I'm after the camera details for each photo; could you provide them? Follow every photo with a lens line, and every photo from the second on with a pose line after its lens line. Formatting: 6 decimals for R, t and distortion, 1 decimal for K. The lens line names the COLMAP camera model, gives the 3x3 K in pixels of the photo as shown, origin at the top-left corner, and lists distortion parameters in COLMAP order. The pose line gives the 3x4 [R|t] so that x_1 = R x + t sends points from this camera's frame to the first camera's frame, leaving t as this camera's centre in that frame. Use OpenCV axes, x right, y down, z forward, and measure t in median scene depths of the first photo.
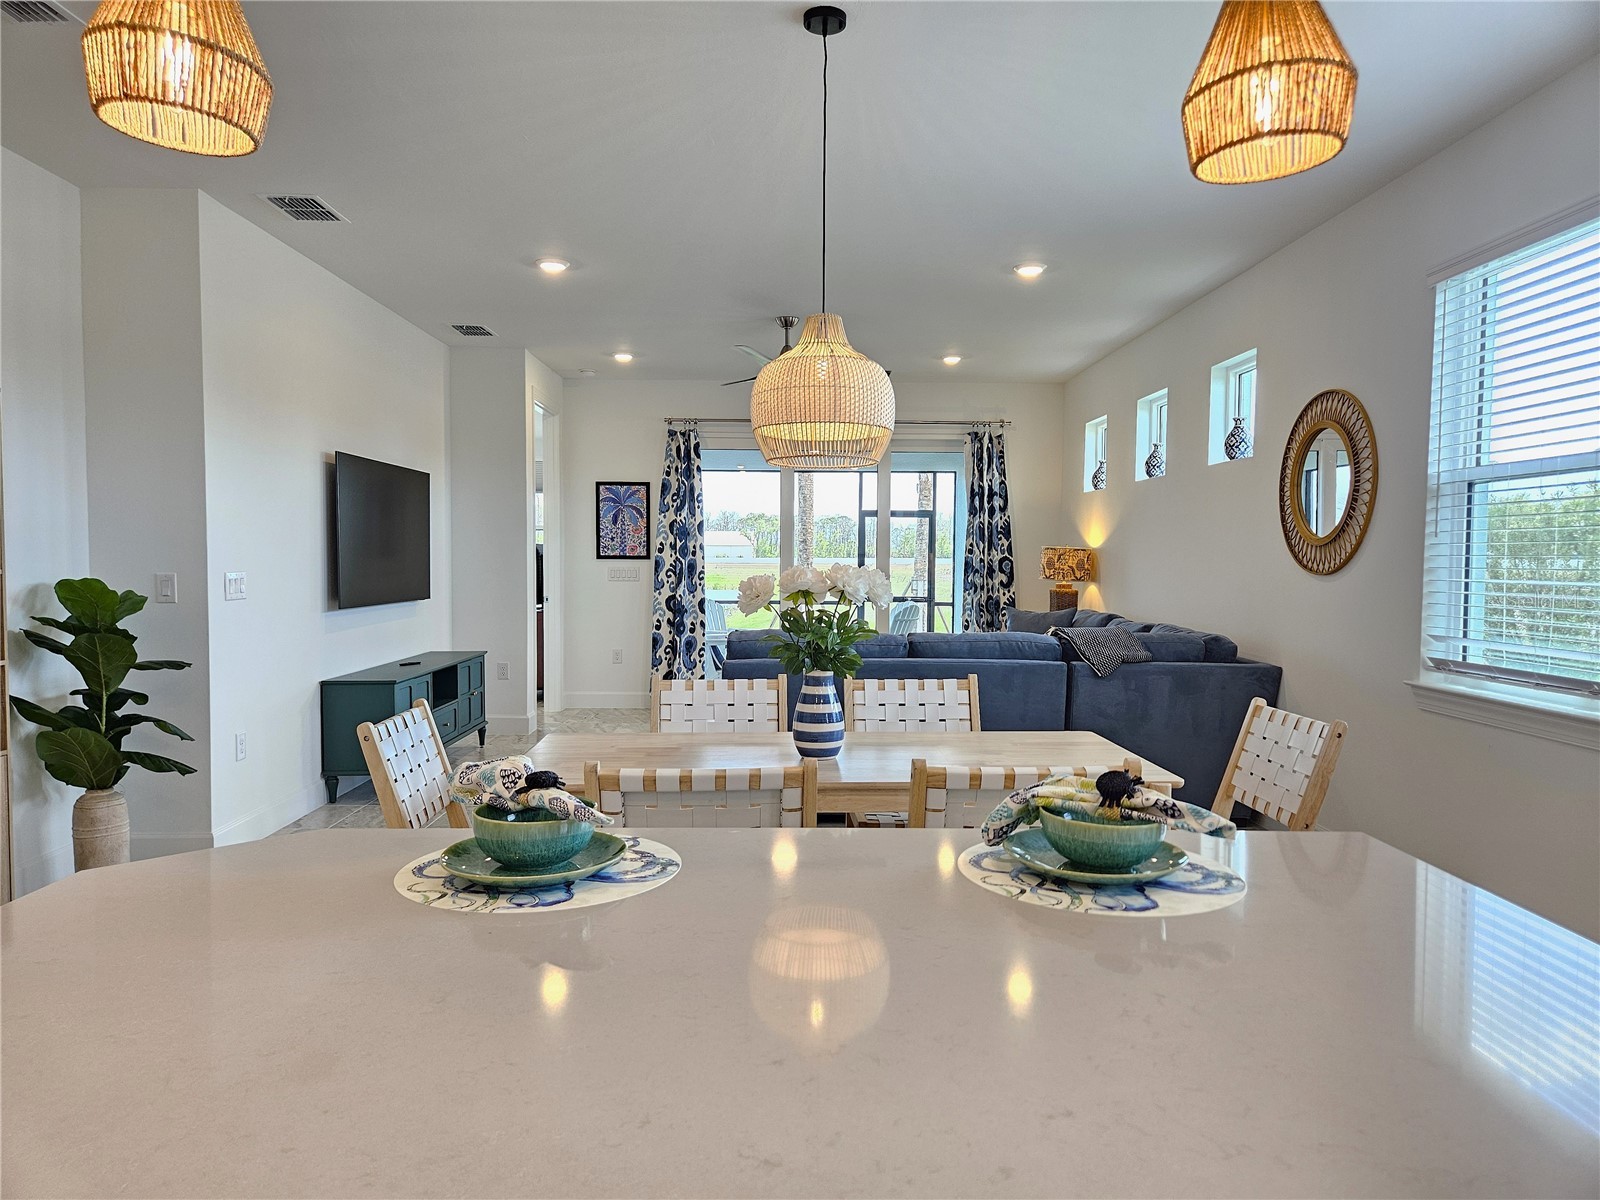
lens RADIAL K [[1069.3, 0, 799.0], [0, 1069.3, 600.9], [0, 0, 1]] dist [0.052813, -0.011520]
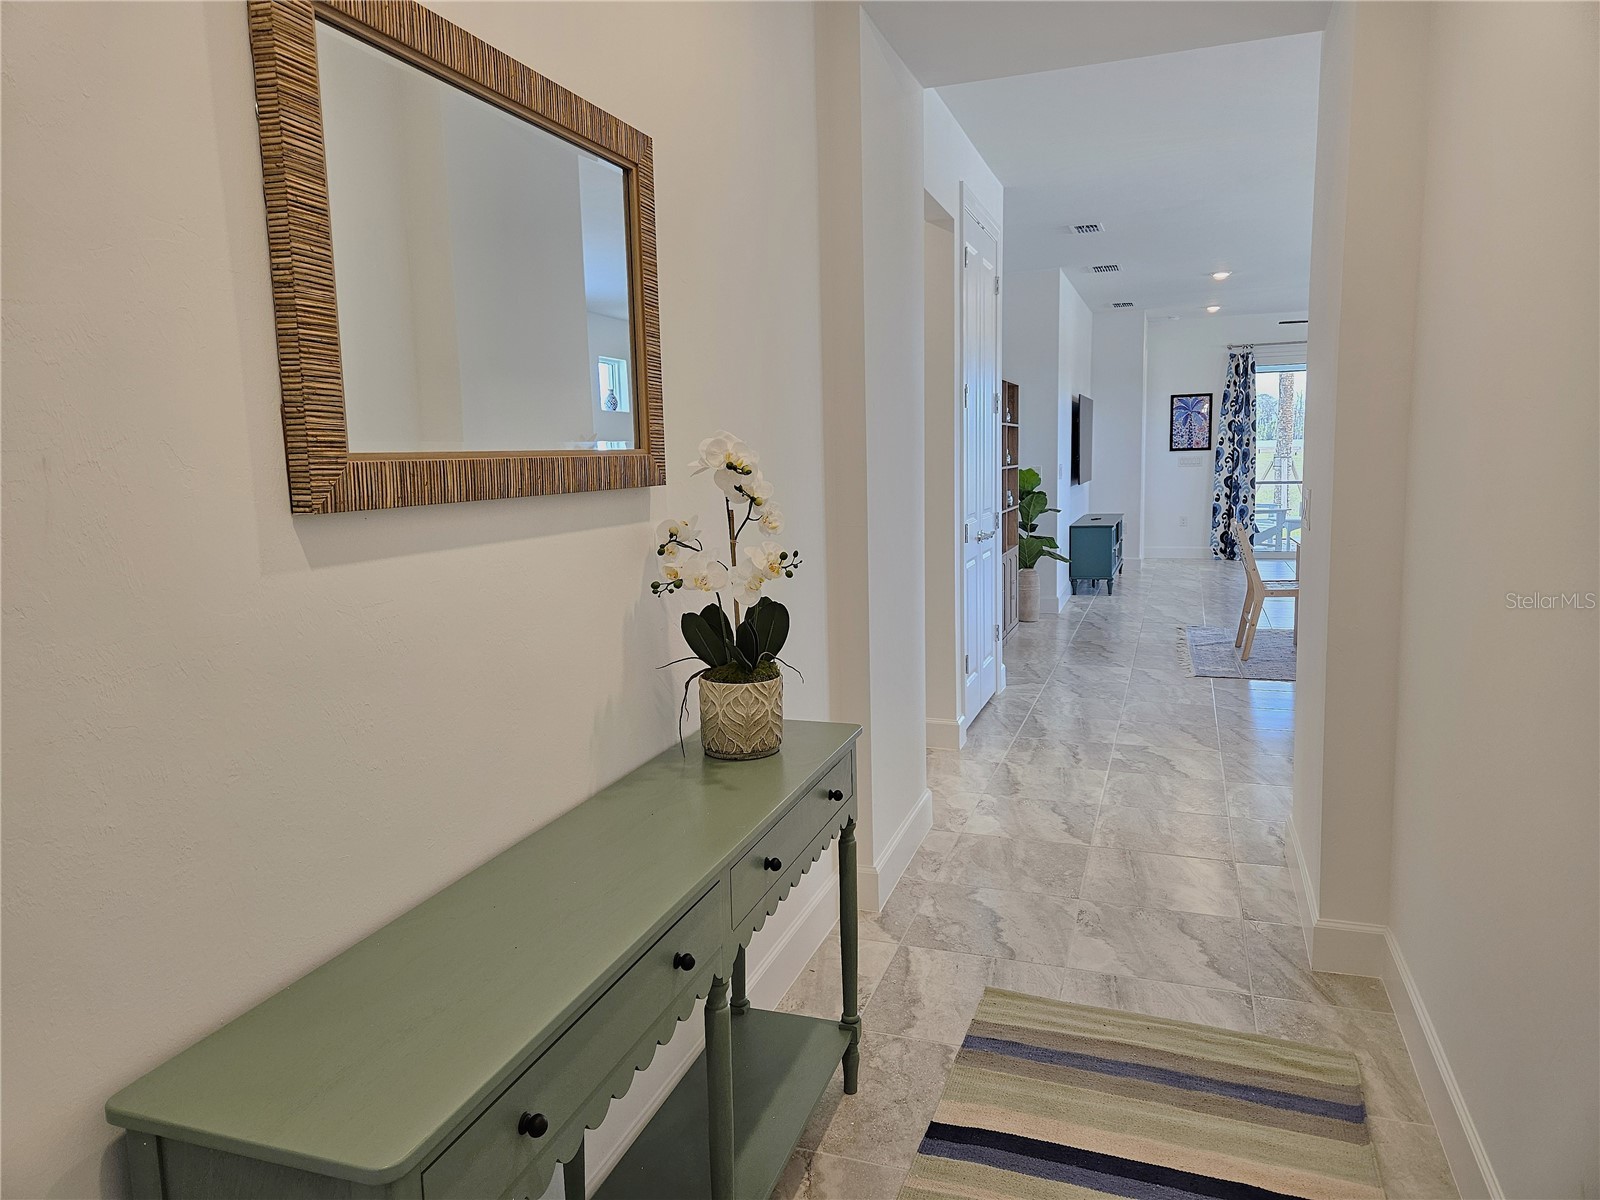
lens RADIAL K [[1069.3, 0, 799.2], [0, 1069.3, 597.8], [0, 0, 1]] dist [0.052813, -0.011520]
pose [[0.934690, 0.019251, -0.354942, -0.140221], [0.014649, 0.995598, 0.092572, 0.014274], [0.355161, -0.091726, 0.930294, -0.501778]]
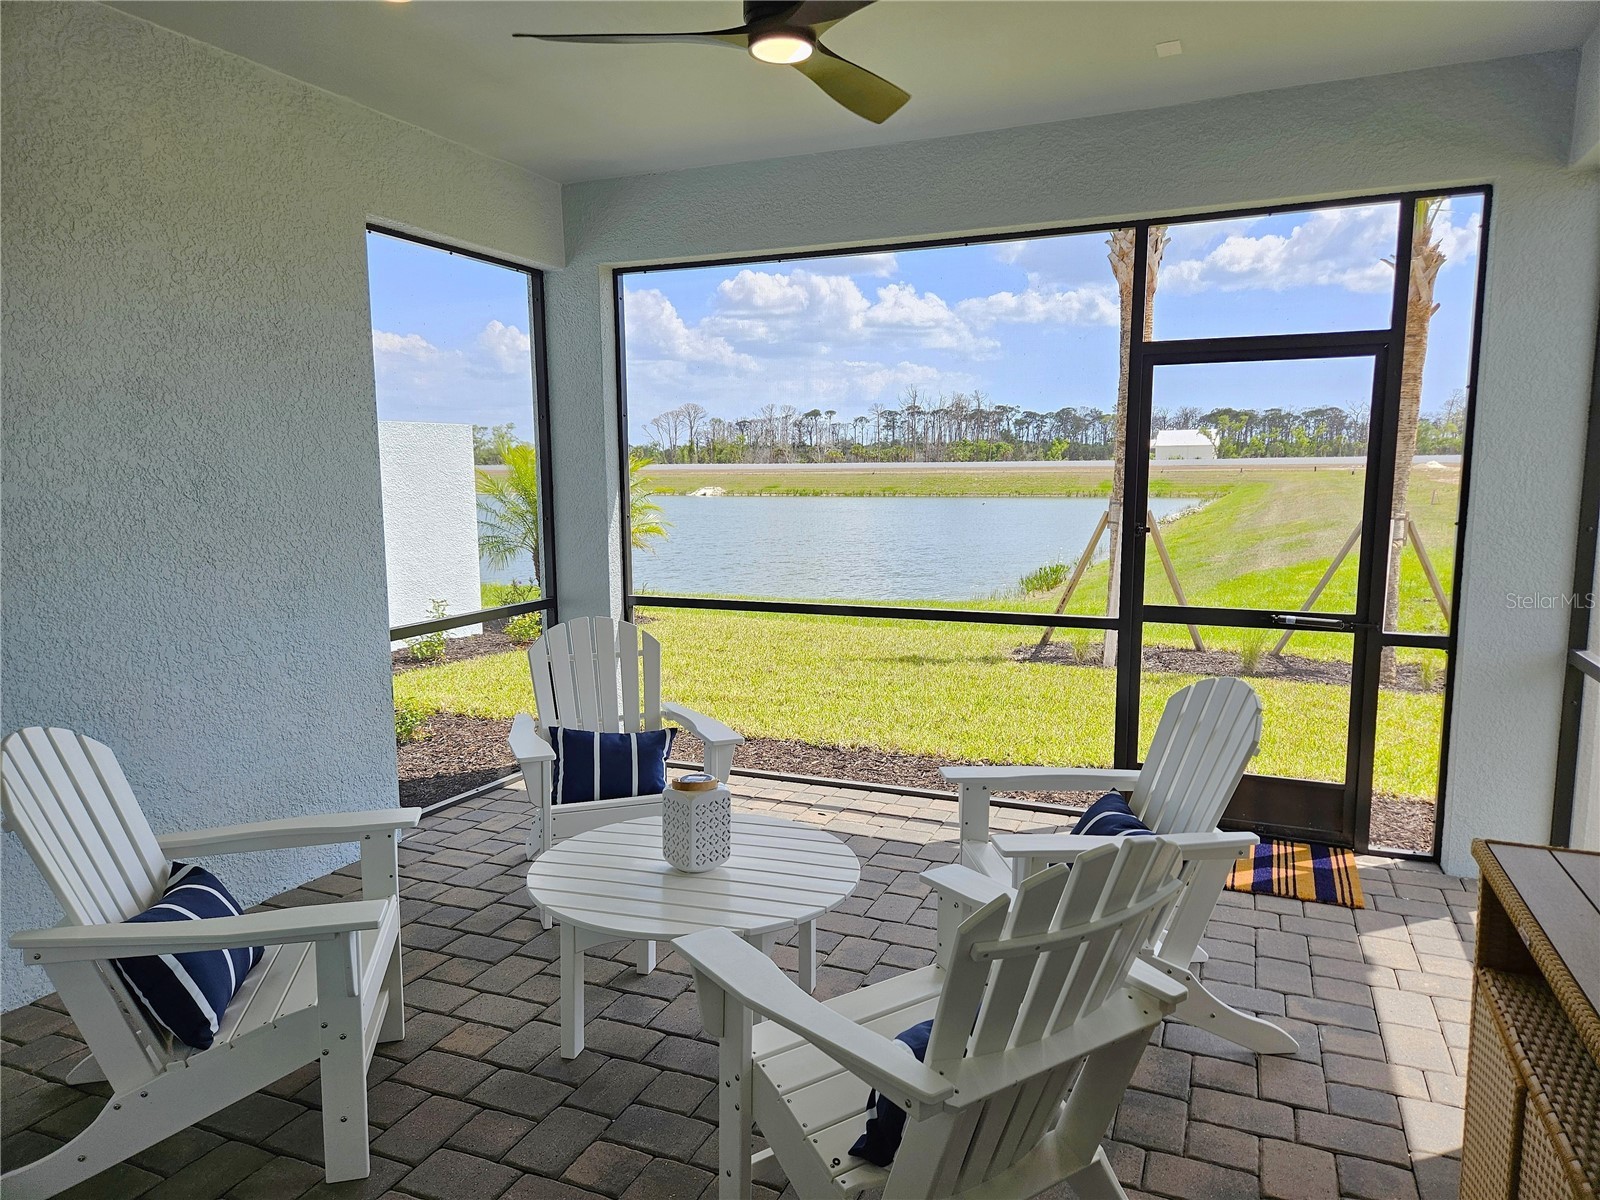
lens RADIAL K [[1069.3, 0, 804.7], [0, 1069.3, 604.1], [0, 0, 1]] dist [0.052813, -0.011520]
pose [[0.915642, 0.041785, -0.399818, 0.072603], [-0.004966, 0.995683, 0.092686, -0.025655], [0.401965, -0.082881, 0.911896, 0.473310]]
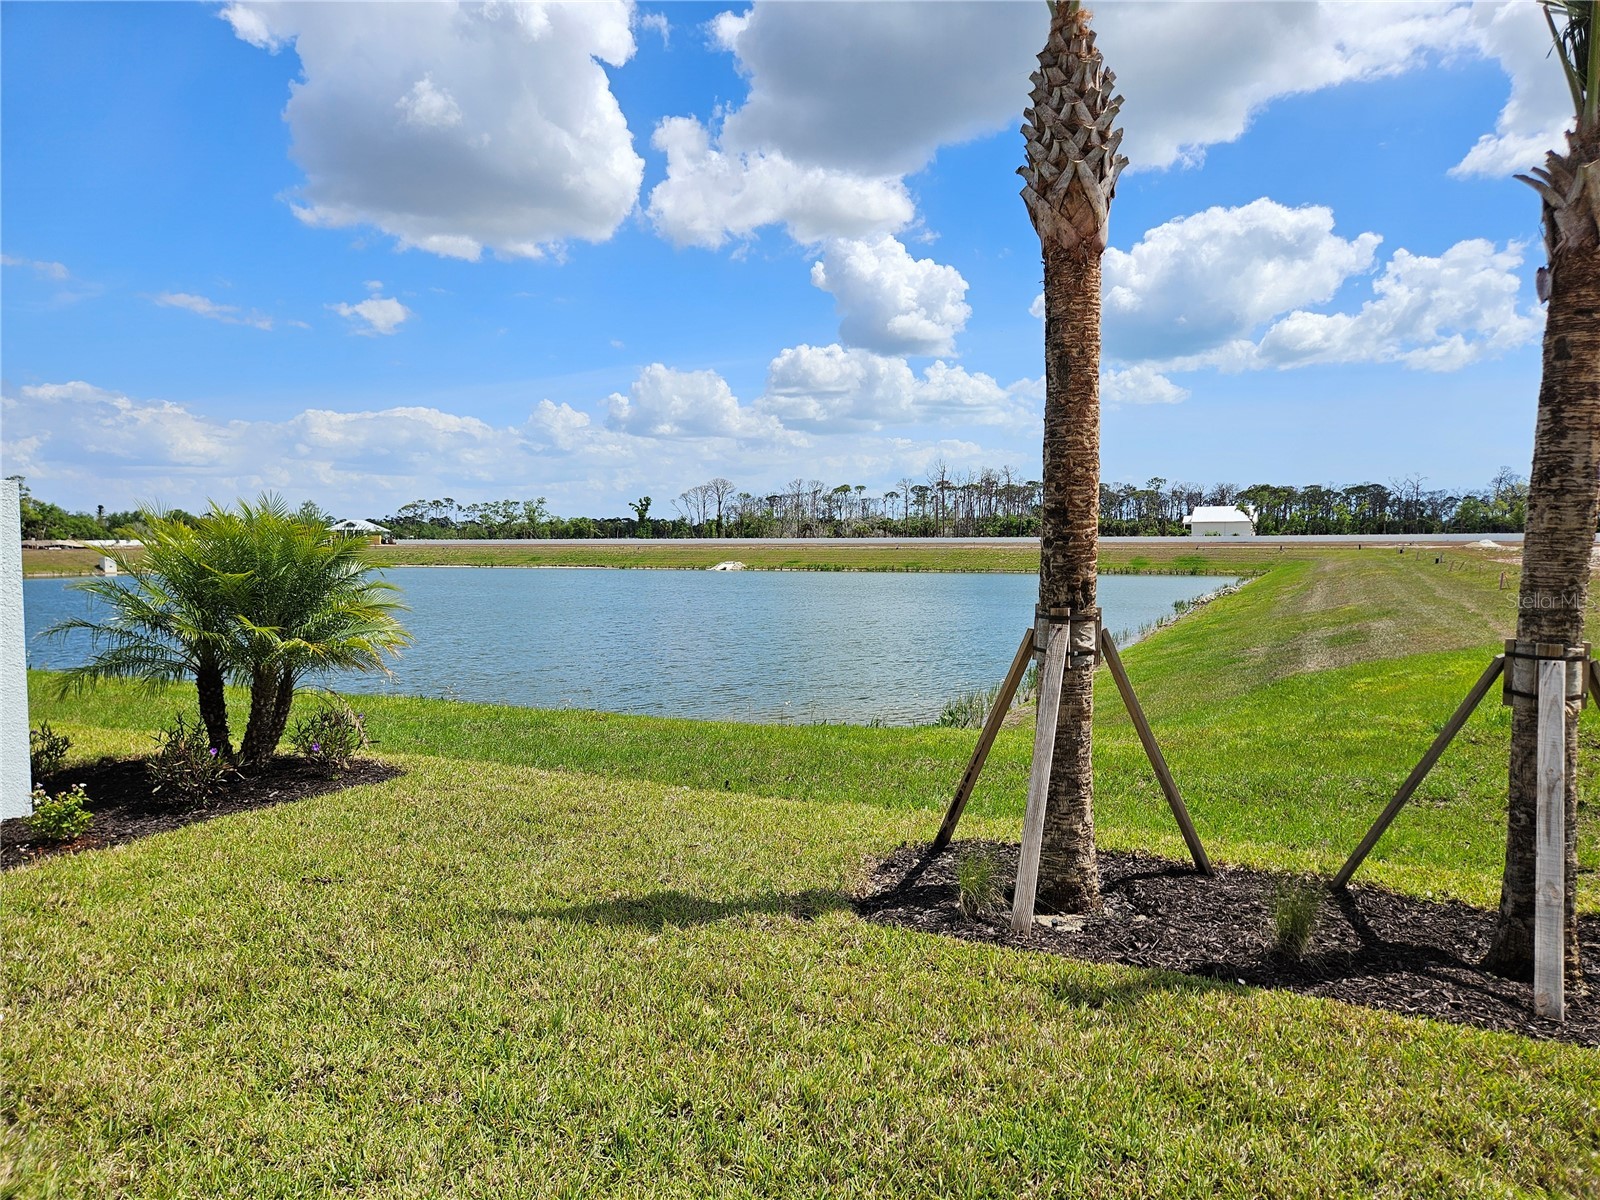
lens RADIAL K [[1069.3, 0, 791.3], [0, 1069.3, 593.0], [0, 0, 1]] dist [0.052813, -0.011520]
pose [[0.897210, 0.015650, -0.441326, 0.070798], [-0.010560, 0.999846, 0.013988, -0.030794], [0.441477, -0.007890, 0.897238, 0.583979]]
